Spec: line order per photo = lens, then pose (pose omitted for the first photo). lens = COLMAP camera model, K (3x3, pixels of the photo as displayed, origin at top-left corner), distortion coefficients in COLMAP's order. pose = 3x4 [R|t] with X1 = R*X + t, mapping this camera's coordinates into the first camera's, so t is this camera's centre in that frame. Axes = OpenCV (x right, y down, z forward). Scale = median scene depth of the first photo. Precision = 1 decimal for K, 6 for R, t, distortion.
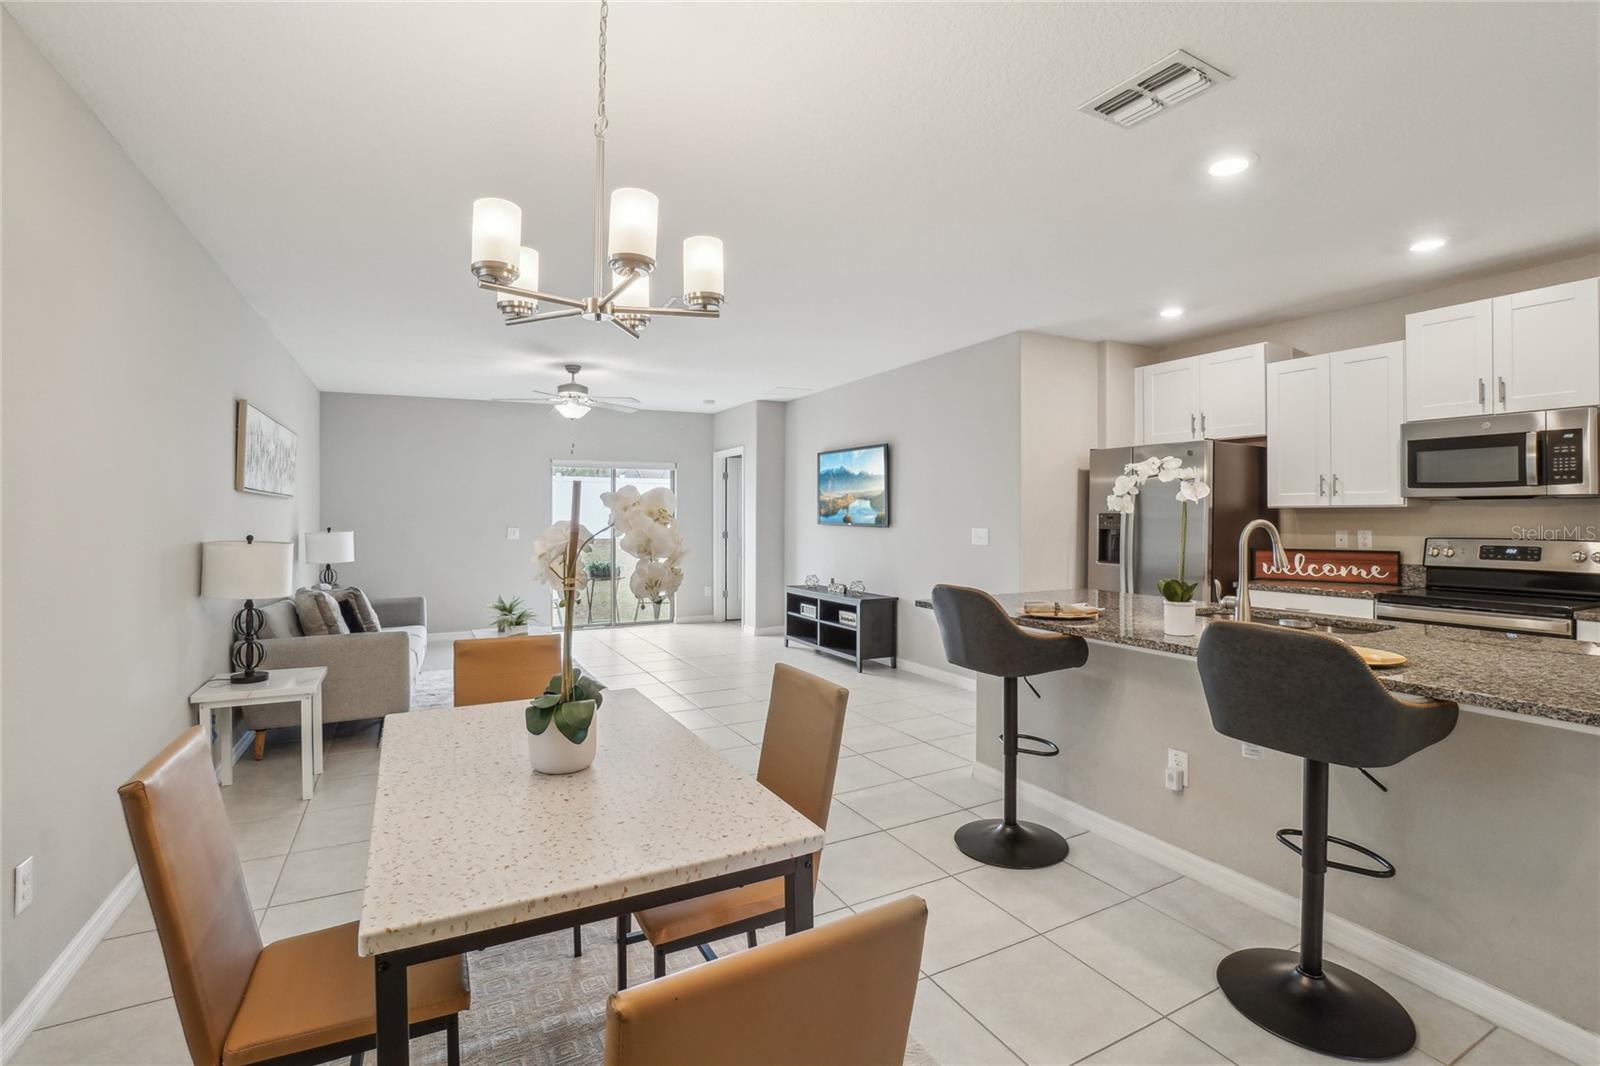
lens RADIAL K [[737.8, 0, 806.9], [0, 737.8, 514.2], [0, 0, 1]] dist [-0.063189, 0.022164]
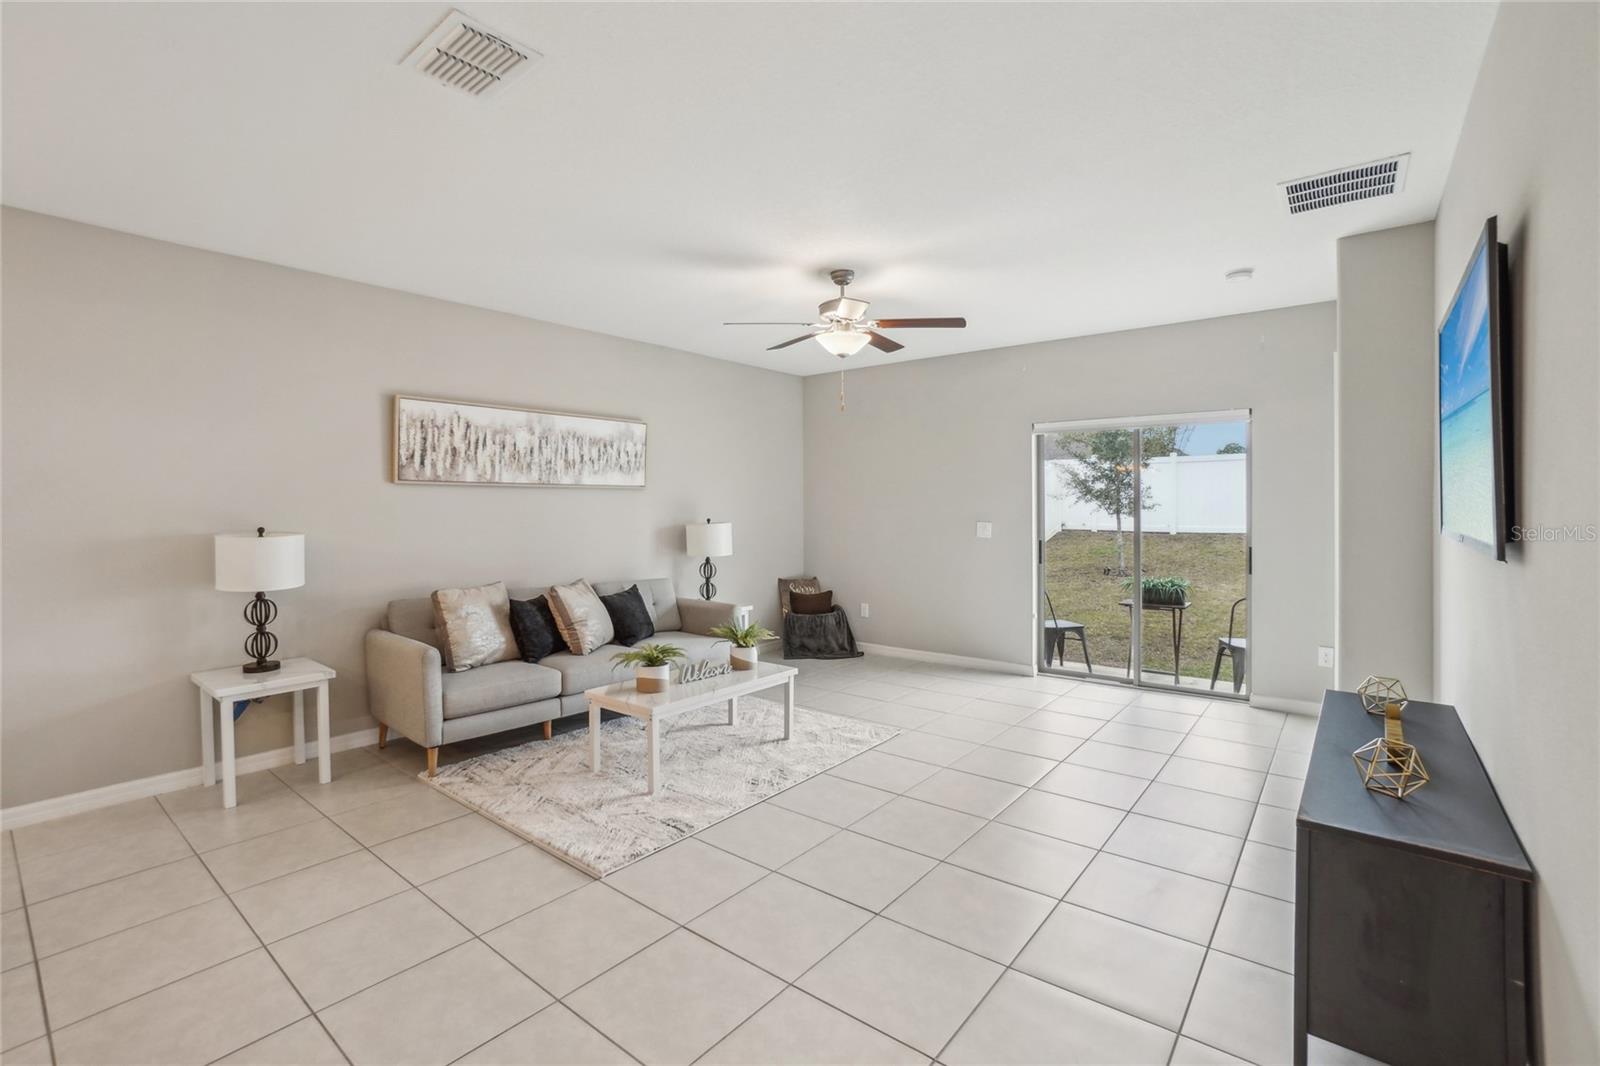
lens RADIAL K [[716.2, 0, 792.9], [0, 716.2, 503.9], [0, 0, 1]] dist [-0.063383, 0.021285]
pose [[0.389957, -0.000089, -0.920833, 0.238192], [0.003337, 0.999994, 0.001316, -0.001593], [0.920827, -0.003586, 0.389955, 0.739230]]
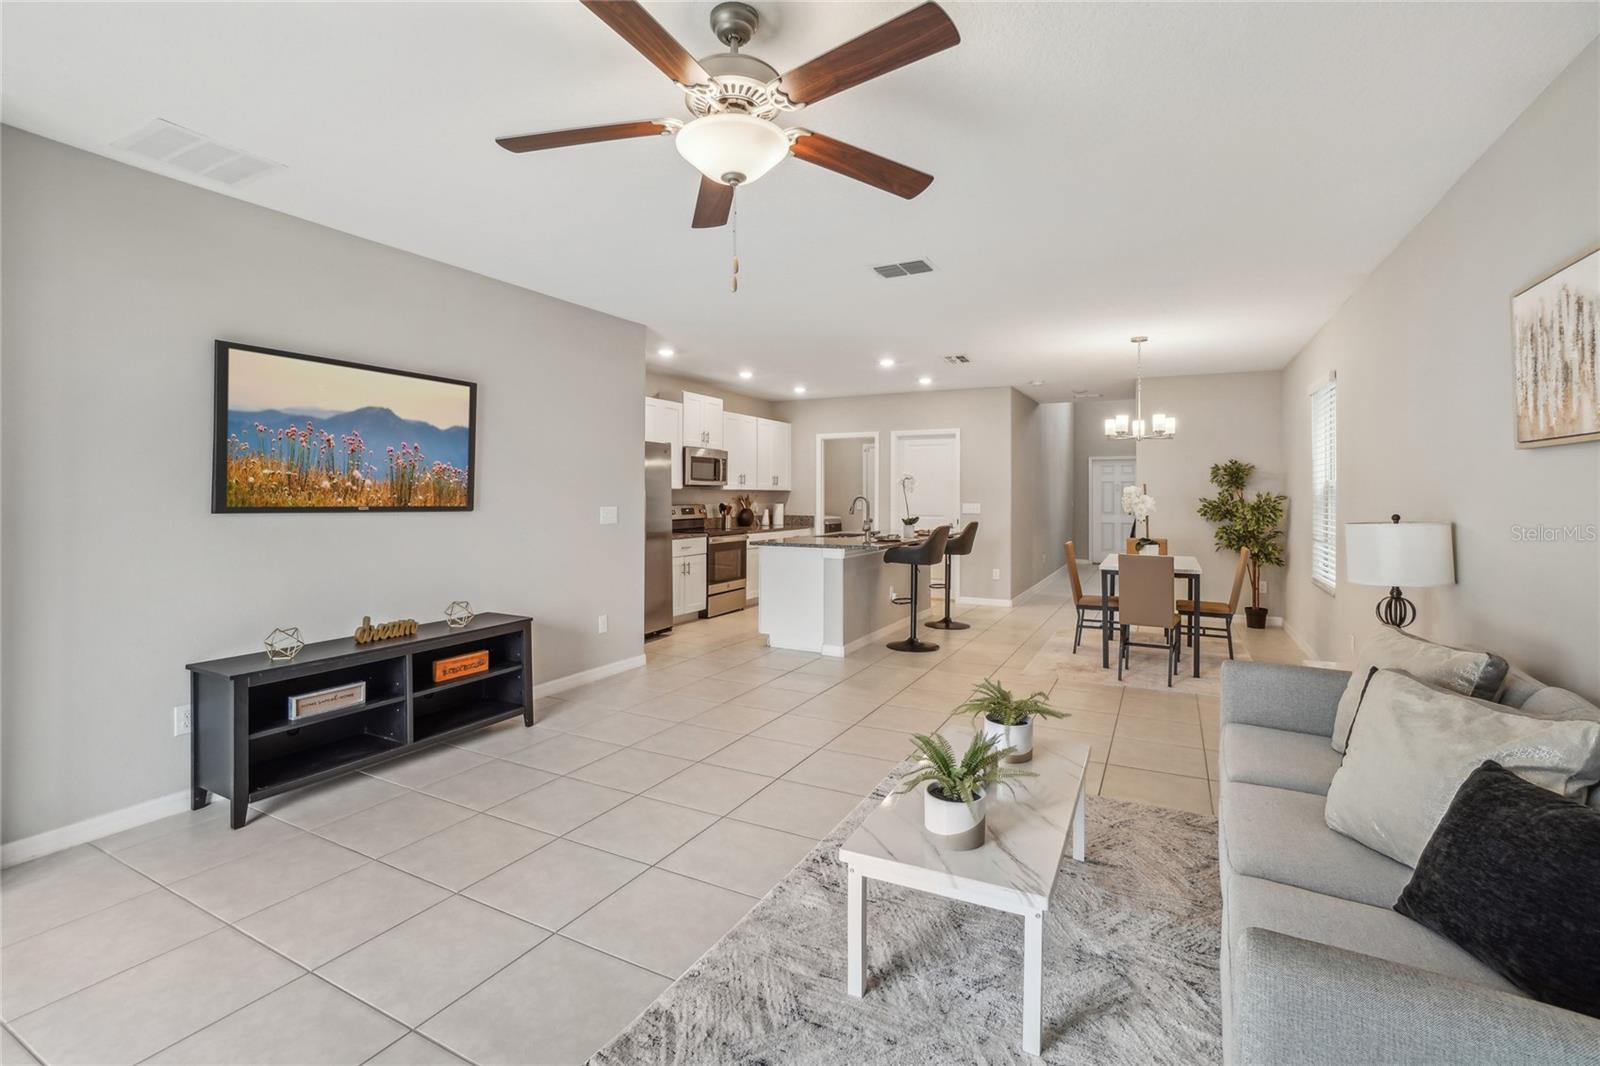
lens RADIAL K [[716.2, 0, 792.9], [0, 716.2, 503.9], [0, 0, 1]] dist [-0.063383, 0.021285]
pose [[-0.559959, -0.009888, 0.828462, -0.602296], [-0.002693, 0.999945, 0.010114, 0.005609], [-0.828516, 0.003432, -0.559955, 1.181367]]
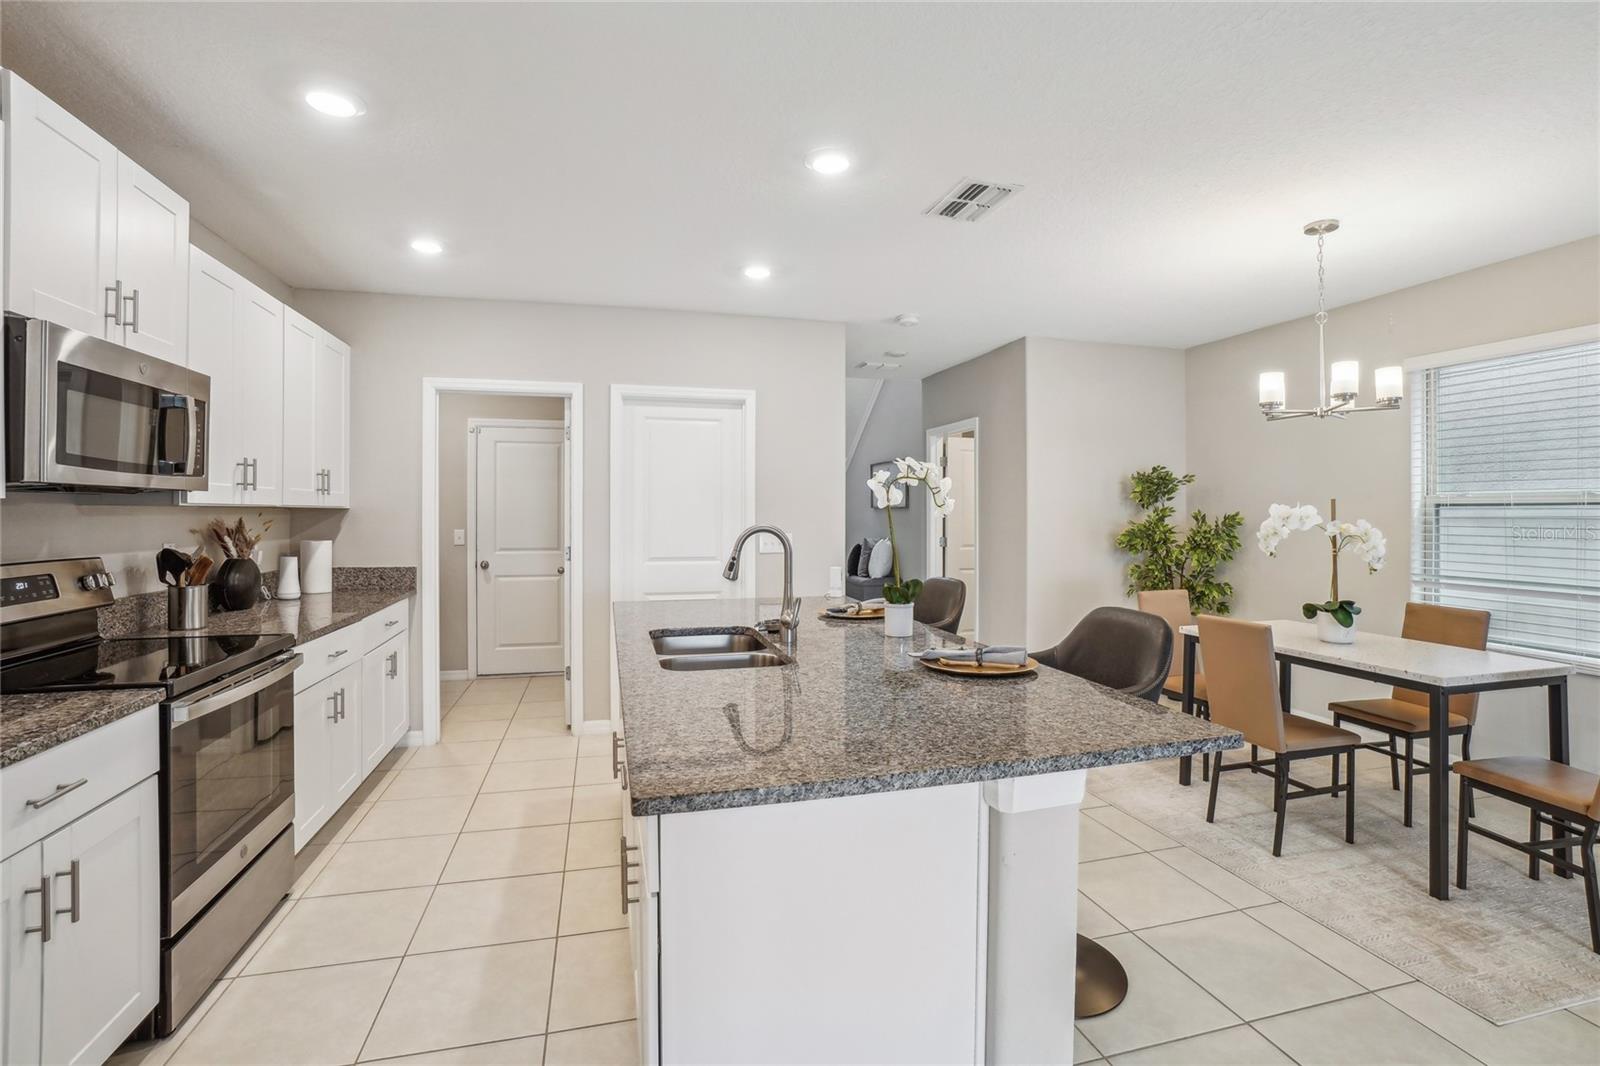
lens RADIAL K [[737.8, 0, 806.9], [0, 737.8, 514.2], [0, 0, 1]] dist [-0.063189, 0.022164]
pose [[-0.974936, 0.000650, 0.222486, 0.168811], [0.000722, 1.000000, 0.000242, -0.001930], [-0.222486, 0.000397, -0.974936, 0.843137]]
